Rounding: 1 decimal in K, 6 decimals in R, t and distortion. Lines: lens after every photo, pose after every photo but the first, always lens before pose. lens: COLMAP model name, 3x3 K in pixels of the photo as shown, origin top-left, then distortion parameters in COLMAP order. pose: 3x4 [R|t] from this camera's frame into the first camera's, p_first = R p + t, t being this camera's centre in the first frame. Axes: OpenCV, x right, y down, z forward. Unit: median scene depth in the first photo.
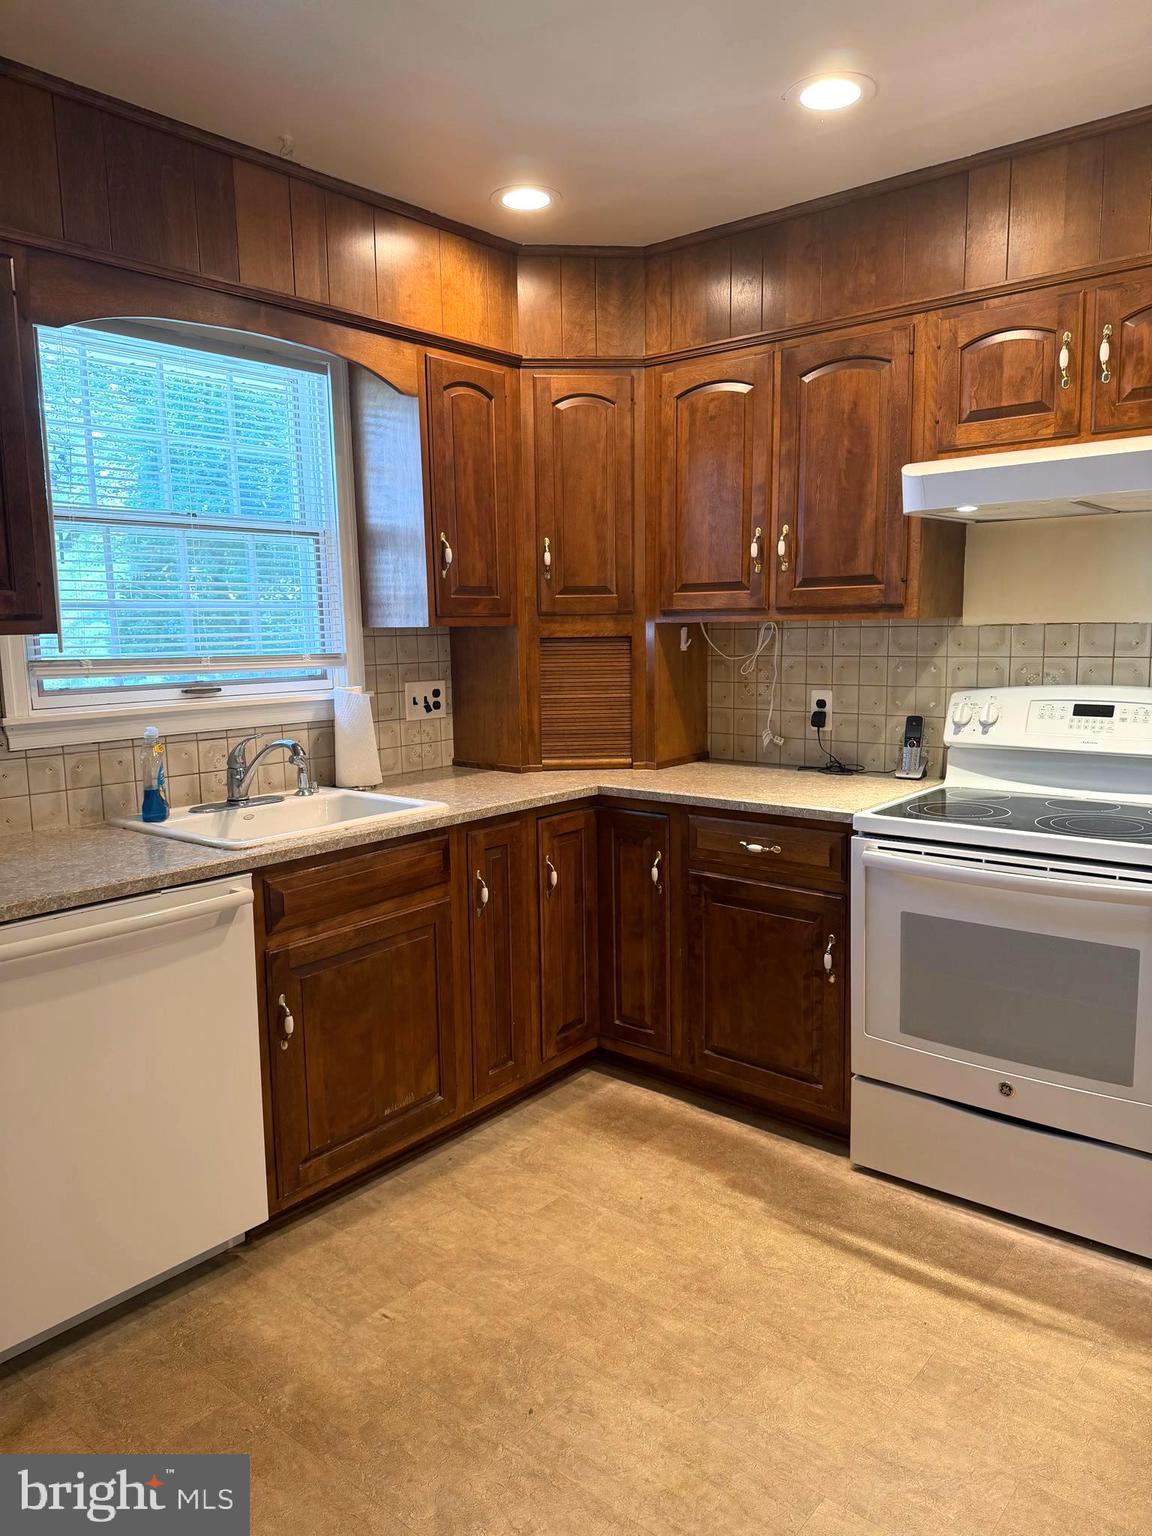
lens RADIAL K [[1079.3, 0, 579.7], [0, 1079.3, 766.5], [0, 0, 1]] dist [0.061033, -0.065321]
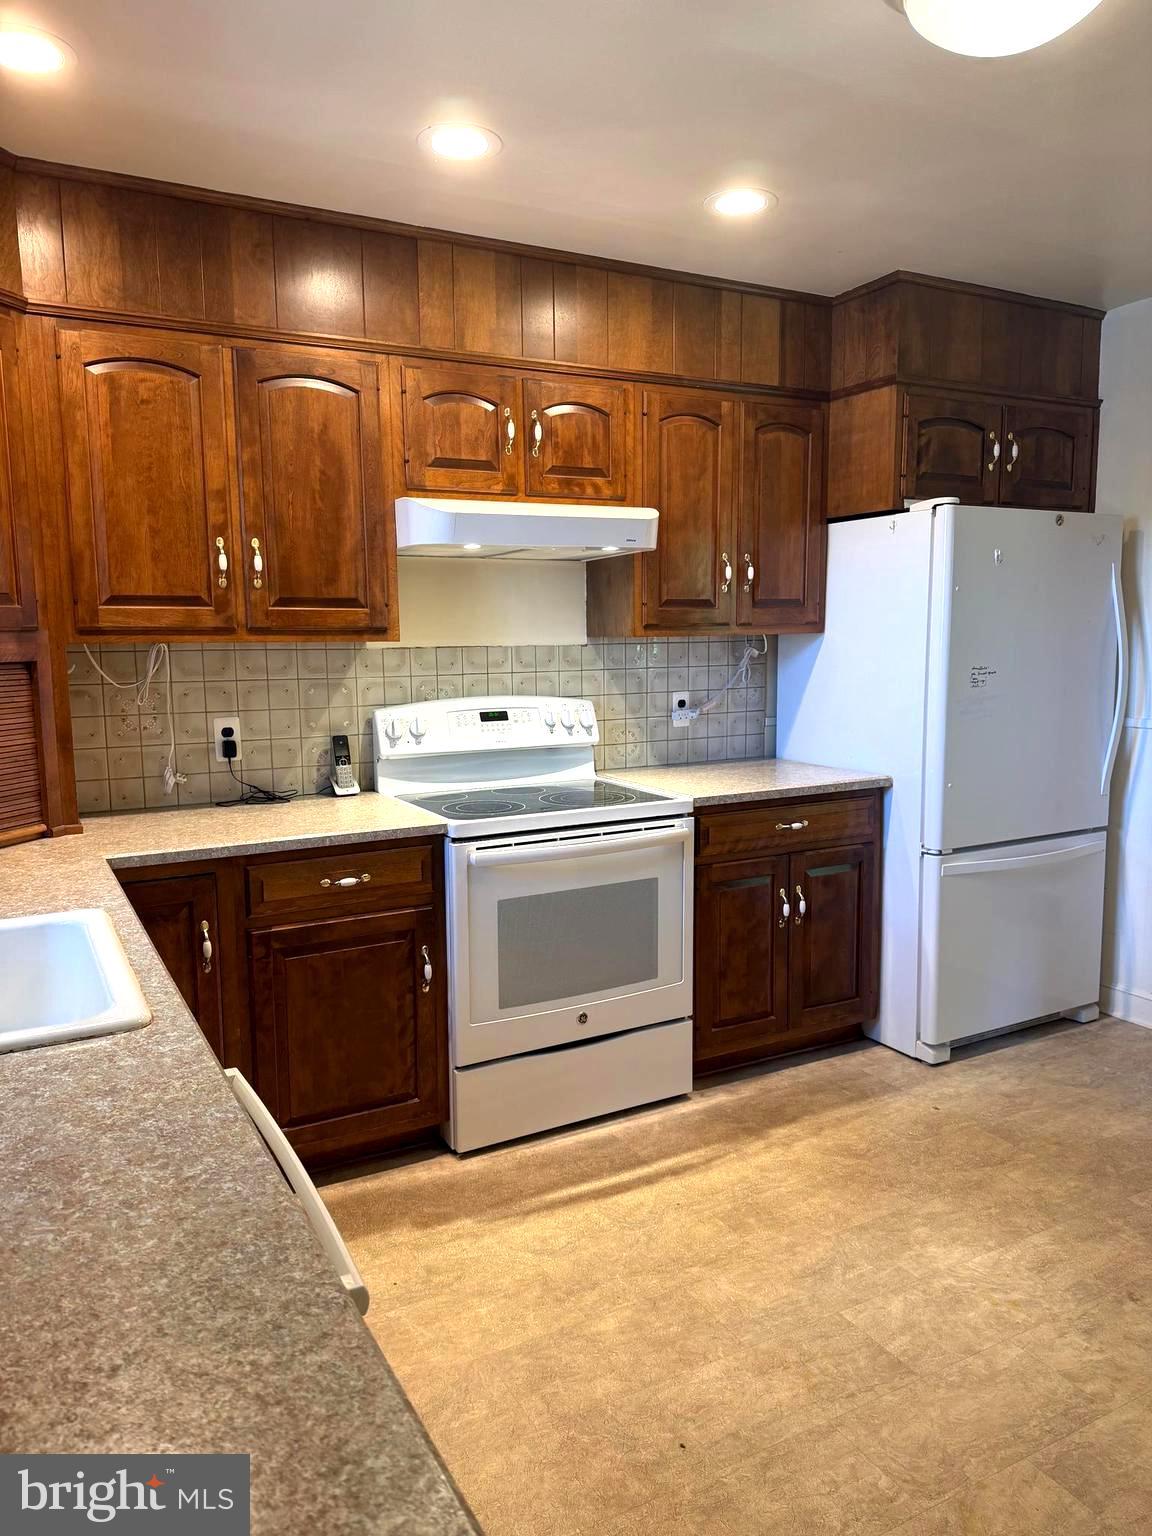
lens RADIAL K [[1079.3, 0, 568.5], [0, 1079.3, 770.9], [0, 0, 1]] dist [0.061033, -0.065321]
pose [[0.380391, -0.105954, 0.918736, -0.626394], [0.129500, 0.989731, 0.060523, -0.052786], [-0.915714, 0.095954, 0.390206, 0.448562]]
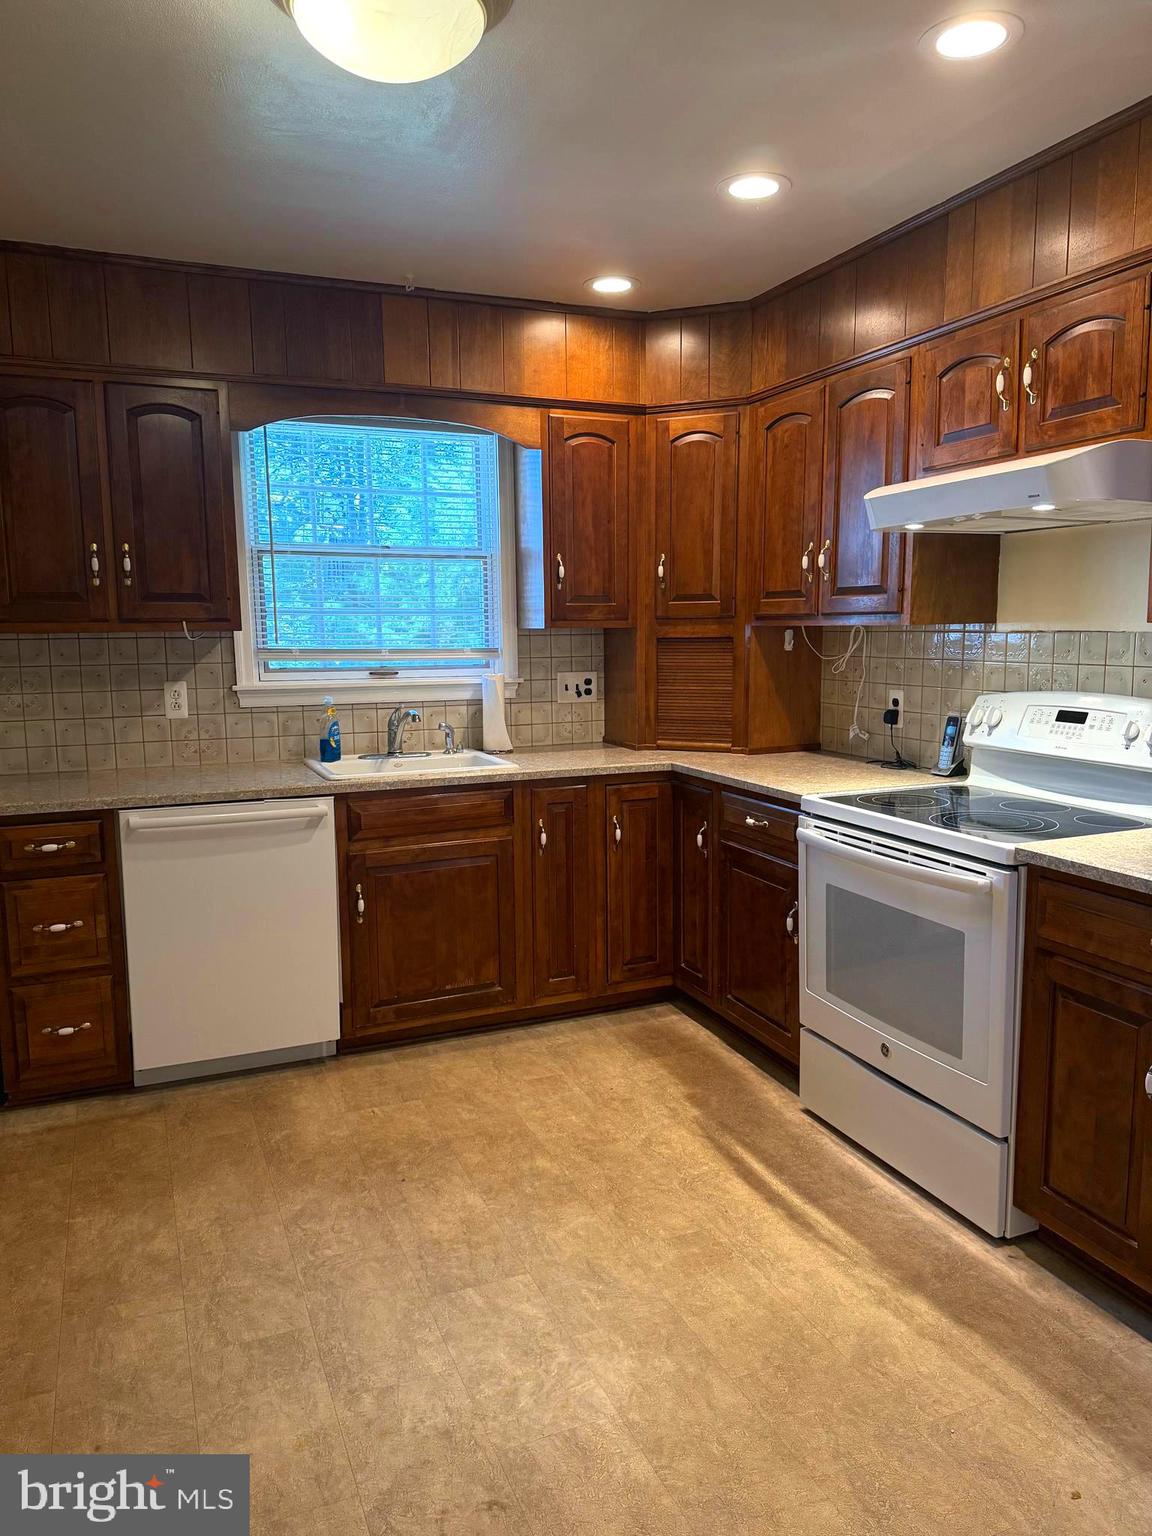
lens RADIAL K [[1079.3, 0, 591.4], [0, 1079.3, 764.2], [0, 0, 1]] dist [0.061033, -0.065321]
pose [[0.889343, 0.067509, -0.452230, 0.533699], [-0.066759, 0.997613, 0.017637, 0.004781], [0.452341, 0.014505, 0.891727, -0.112317]]
